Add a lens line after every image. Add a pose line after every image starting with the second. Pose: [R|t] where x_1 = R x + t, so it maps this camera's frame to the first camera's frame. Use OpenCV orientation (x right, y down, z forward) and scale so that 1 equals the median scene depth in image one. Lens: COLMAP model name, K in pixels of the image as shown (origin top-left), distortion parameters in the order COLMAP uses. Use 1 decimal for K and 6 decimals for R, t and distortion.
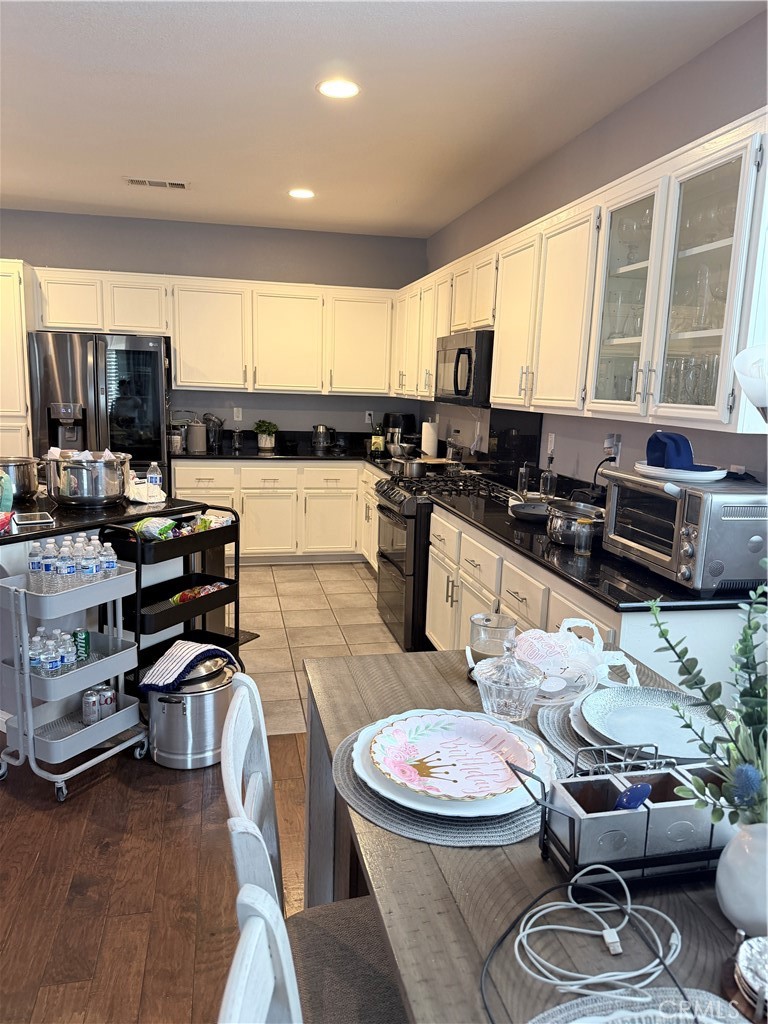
lens RADIAL K [[706.4, 0, 374.1], [0, 706.4, 512.7], [0, 0, 1]] dist [0.051903, -0.110592]
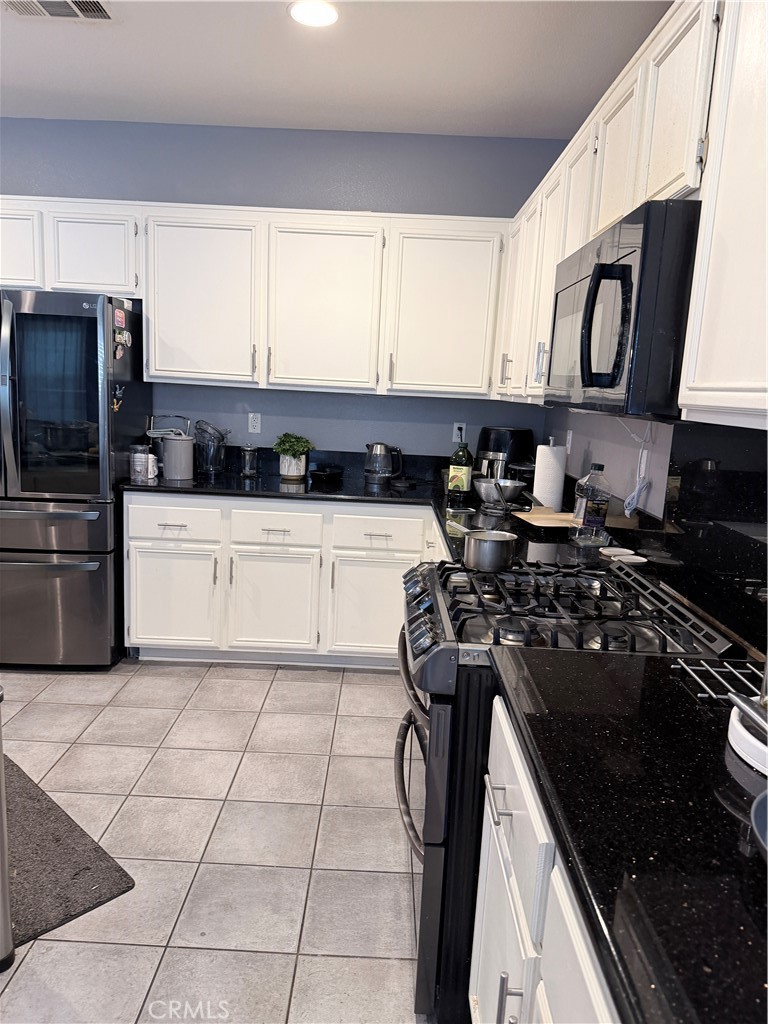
lens RADIAL K [[706.4, 0, 374.1], [0, 706.4, 512.7], [0, 0, 1]] dist [0.051903, -0.110592]
pose [[0.975199, 0.052281, -0.215067, 0.063466], [-0.055885, 0.998380, -0.010707, -0.059865], [0.214159, 0.022460, 0.976541, 0.417762]]
